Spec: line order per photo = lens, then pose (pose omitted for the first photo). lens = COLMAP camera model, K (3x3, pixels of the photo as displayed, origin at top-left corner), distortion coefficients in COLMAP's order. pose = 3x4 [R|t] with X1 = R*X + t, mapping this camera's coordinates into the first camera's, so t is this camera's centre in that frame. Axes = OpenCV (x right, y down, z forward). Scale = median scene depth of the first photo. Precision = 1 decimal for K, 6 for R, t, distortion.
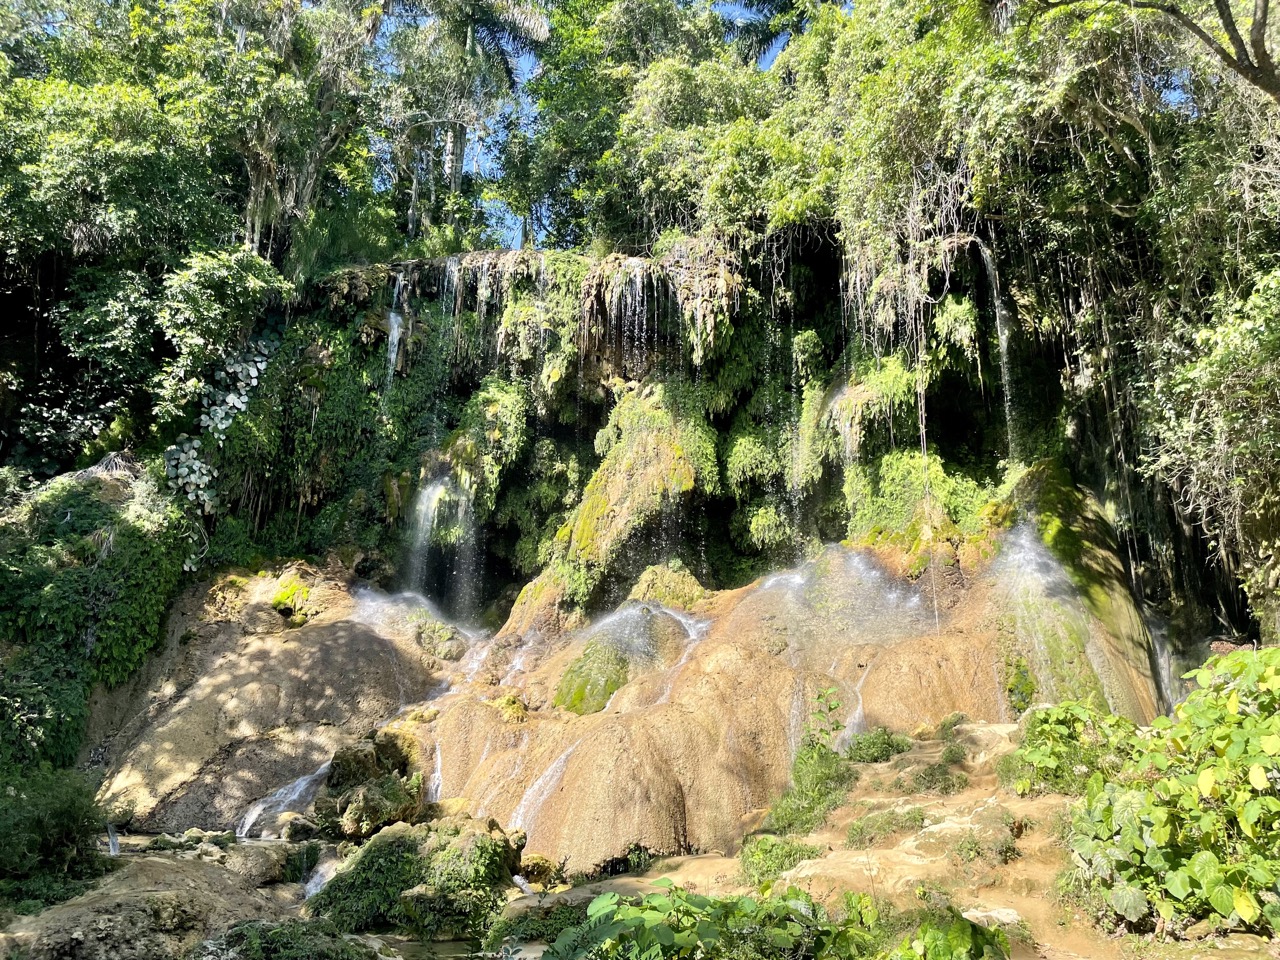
lens RADIAL K [[940.9, 0, 634.9], [0, 940.9, 485.5], [0, 0, 1]] dist [0.067613, -0.105226]
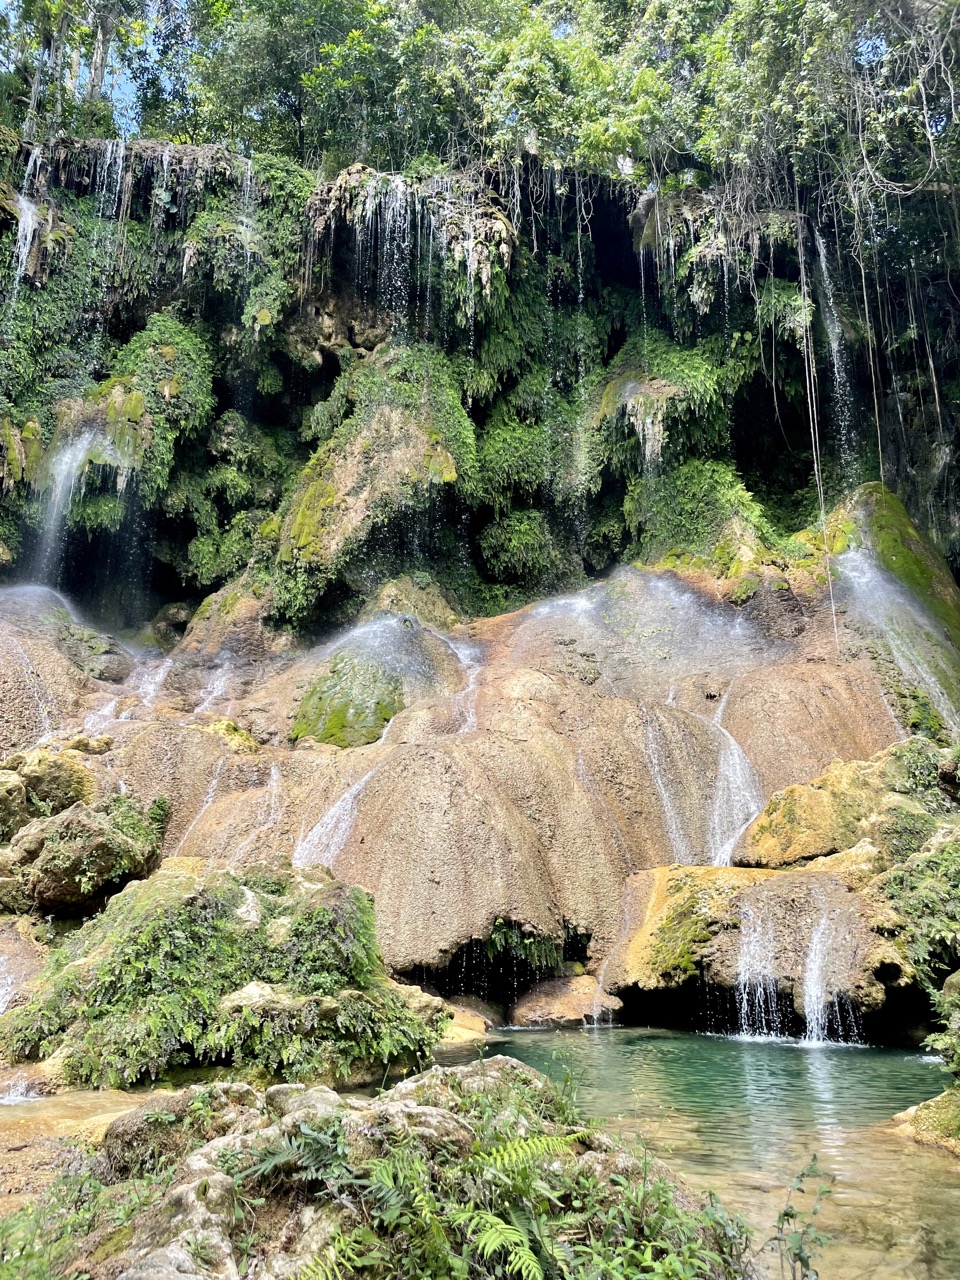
lens RADIAL K [[940.9, 0, 480.0], [0, 940.9, 640.0], [0, 0, 1]] dist [0.067613, -0.105226]
pose [[0.953612, 0.067956, 0.293269, -0.132401], [-0.078338, 0.996643, 0.023786, 0.109776], [-0.290668, -0.045657, 0.955734, 0.248779]]
